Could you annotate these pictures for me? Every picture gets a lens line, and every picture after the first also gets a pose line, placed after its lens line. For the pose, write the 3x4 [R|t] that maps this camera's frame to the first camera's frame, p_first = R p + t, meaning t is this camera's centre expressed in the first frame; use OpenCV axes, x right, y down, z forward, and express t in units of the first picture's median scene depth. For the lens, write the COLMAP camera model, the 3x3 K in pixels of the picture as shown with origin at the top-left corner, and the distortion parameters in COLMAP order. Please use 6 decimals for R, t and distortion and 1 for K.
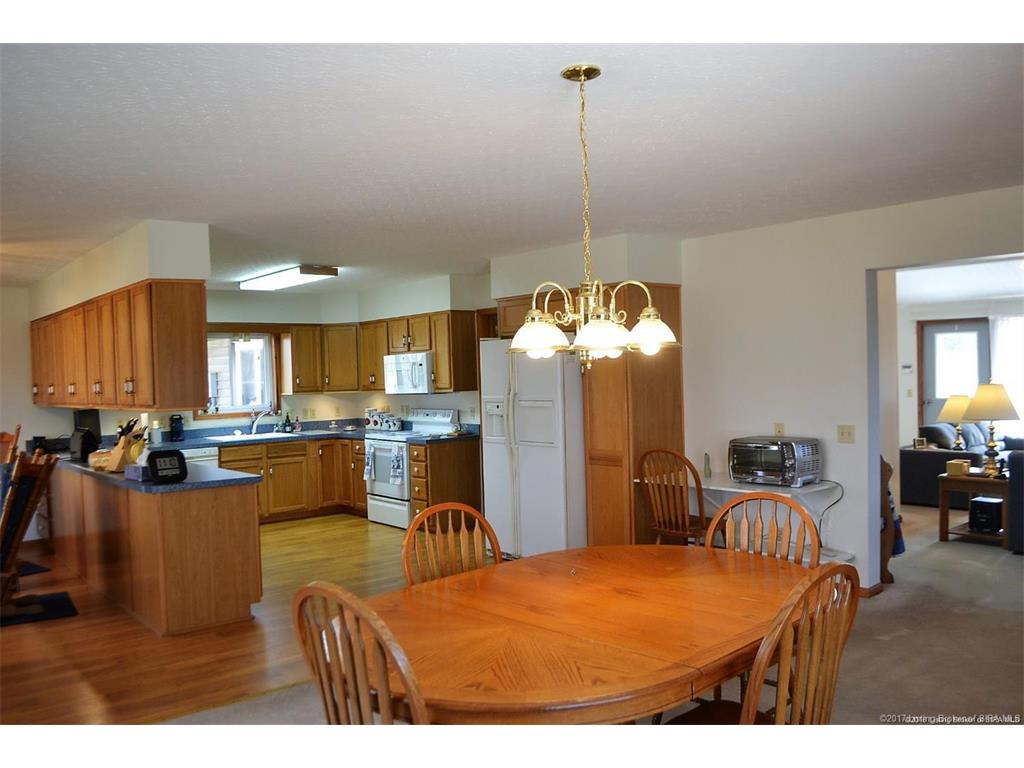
lens RADIAL K [[833.0, 0, 512.0], [0, 833.0, 384.0], [0, 0, 1]] dist [-0.007253, -0.002050]
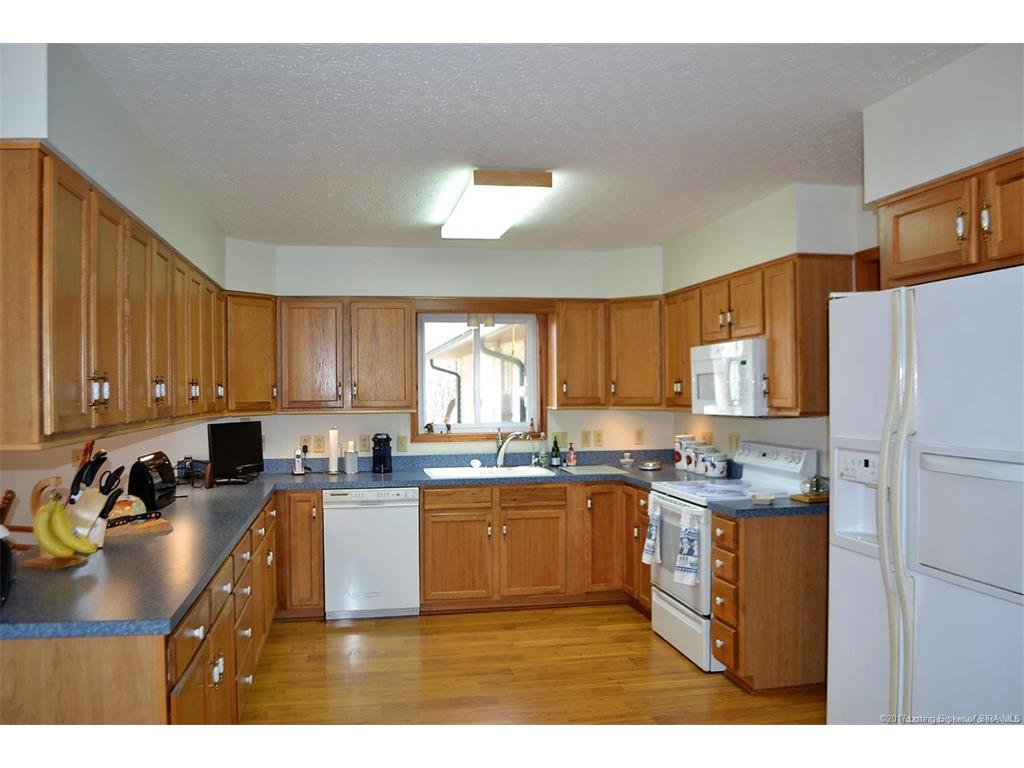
lens RADIAL K [[833.0, 0, 512.0], [0, 833.0, 384.0], [0, 0, 1]] dist [-0.007253, -0.002050]
pose [[0.869527, 0.019424, -0.493504, 0.023208], [-0.025028, 0.999675, -0.004751, -0.002711], [0.493251, 0.016483, 0.869731, 0.433582]]
